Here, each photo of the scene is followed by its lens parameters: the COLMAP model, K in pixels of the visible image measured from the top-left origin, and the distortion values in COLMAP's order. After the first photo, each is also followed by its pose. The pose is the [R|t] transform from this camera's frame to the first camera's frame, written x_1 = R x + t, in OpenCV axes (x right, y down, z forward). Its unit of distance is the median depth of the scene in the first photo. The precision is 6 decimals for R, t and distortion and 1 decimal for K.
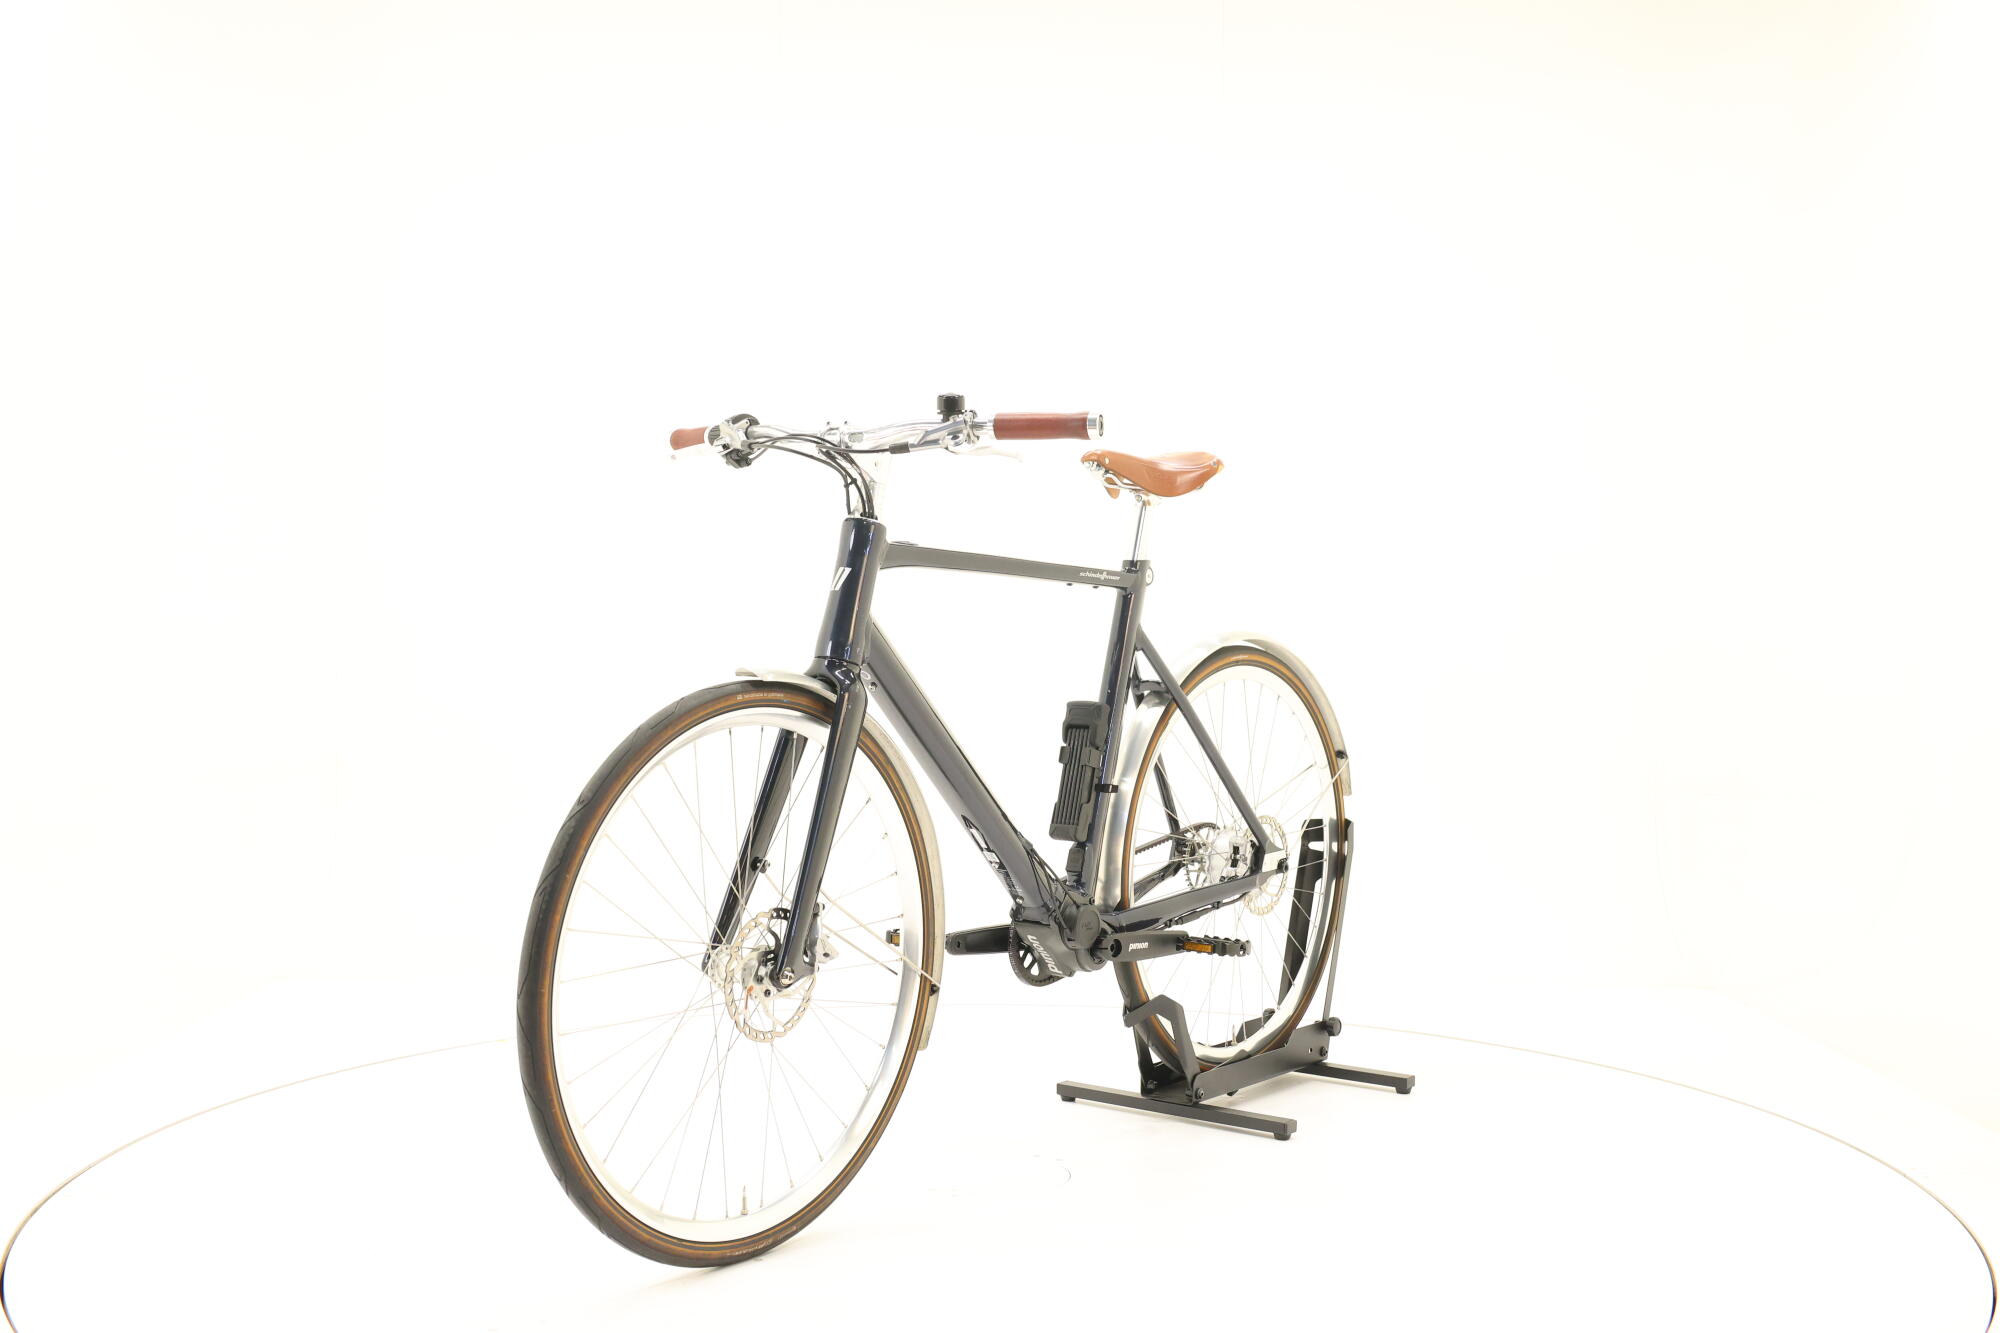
lens RADIAL K [[2102.6, 0, 999.0], [0, 2102.6, 620.2], [0, 0, 1]] dist [-0.019581, -0.005692]
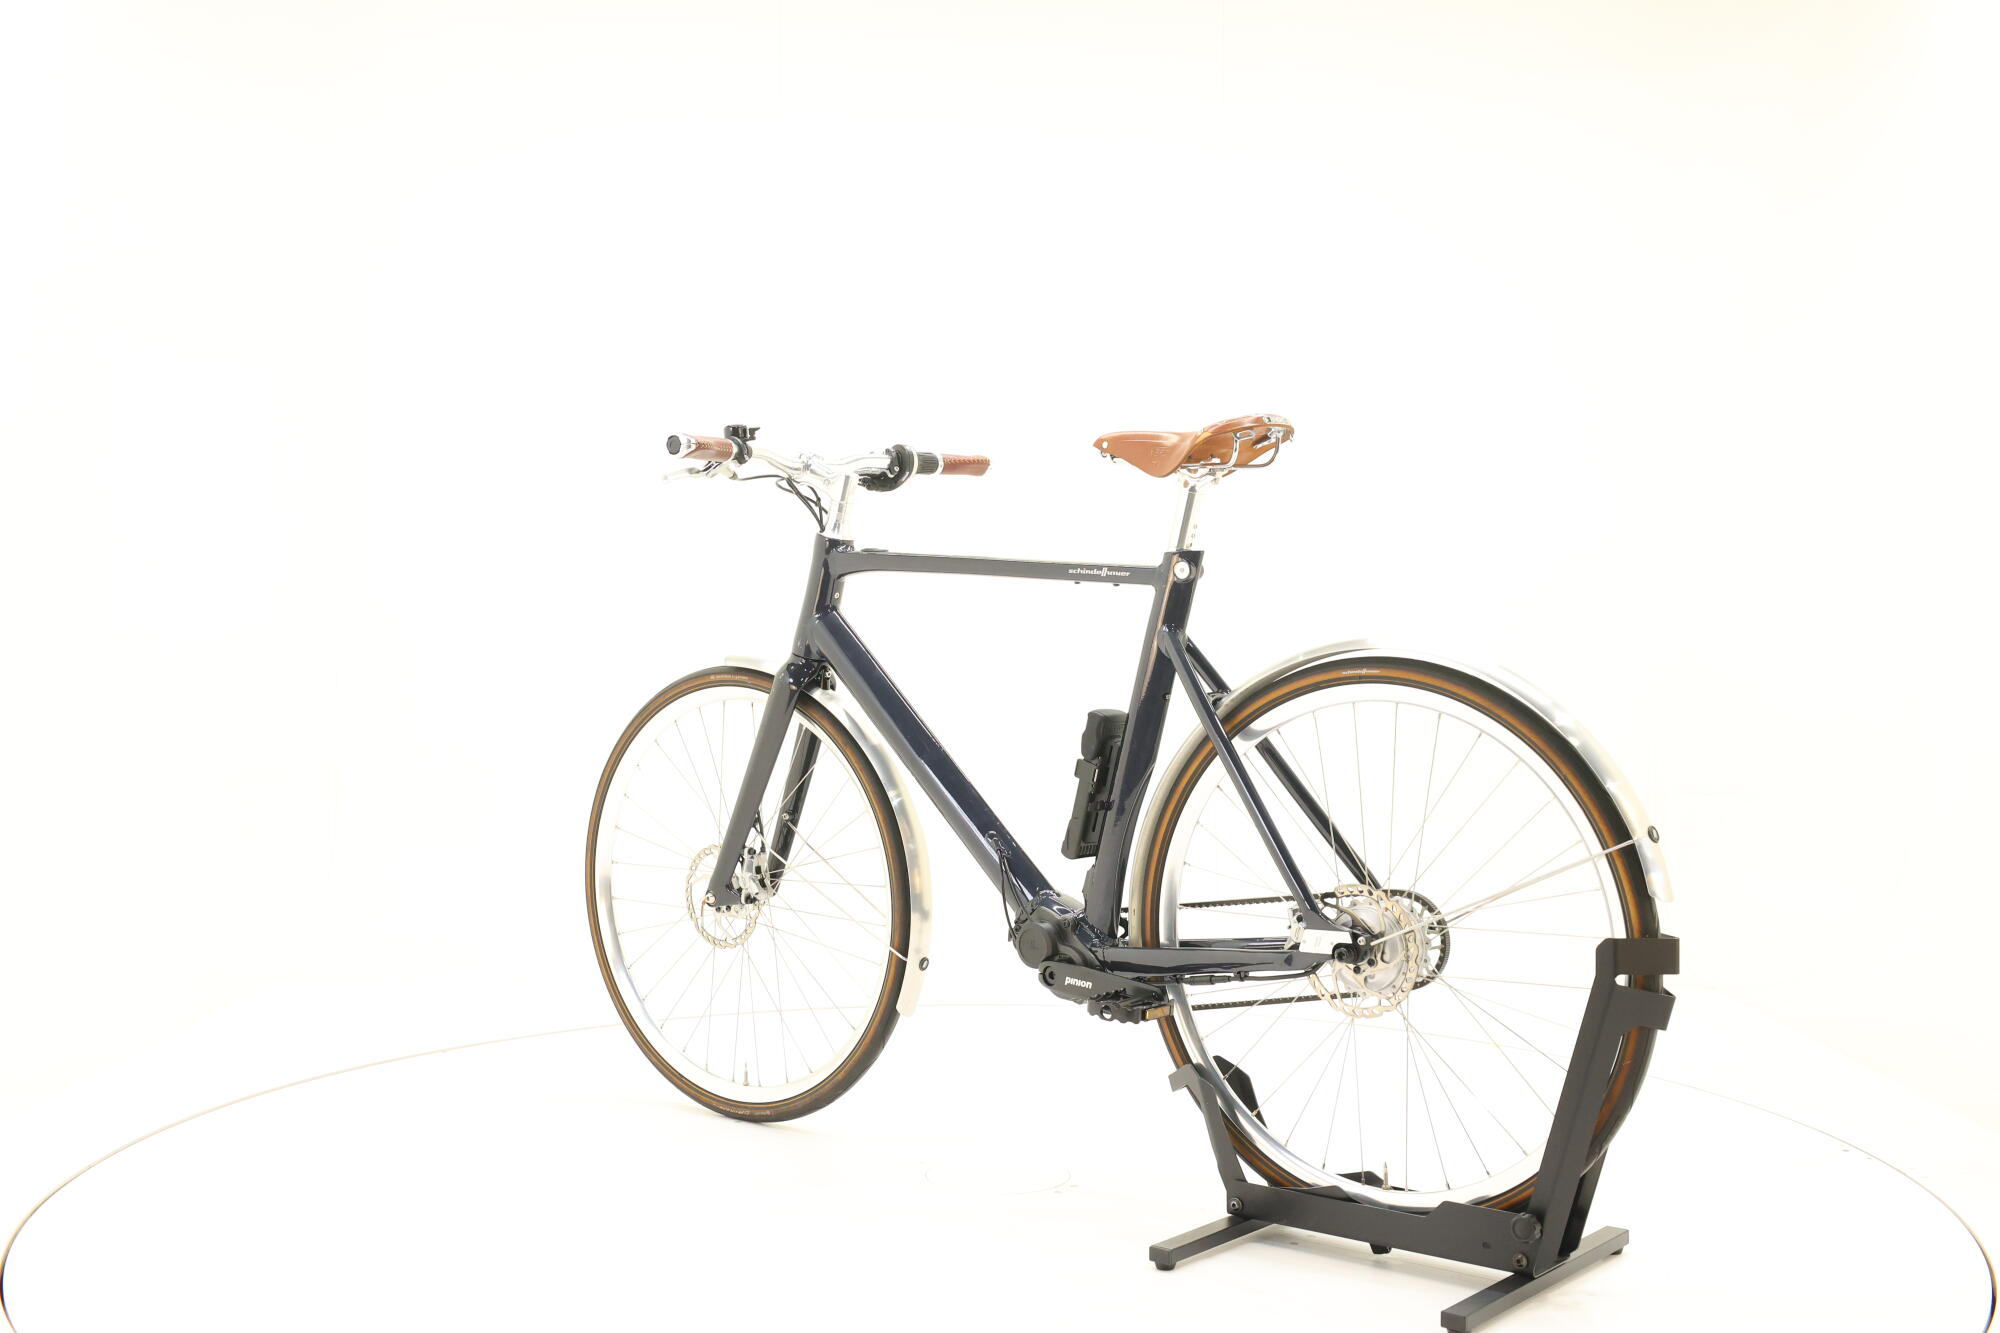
lens RADIAL K [[2102.6, 0, 999.0], [0, 2102.6, 620.2], [0, 0, 1]] dist [-0.019581, -0.005692]
pose [[-0.053064, 0.003219, -0.998586, 0.978111], [-0.005775, 0.999977, 0.003530, -0.003787], [0.998574, 0.005954, -0.053044, 1.043393]]
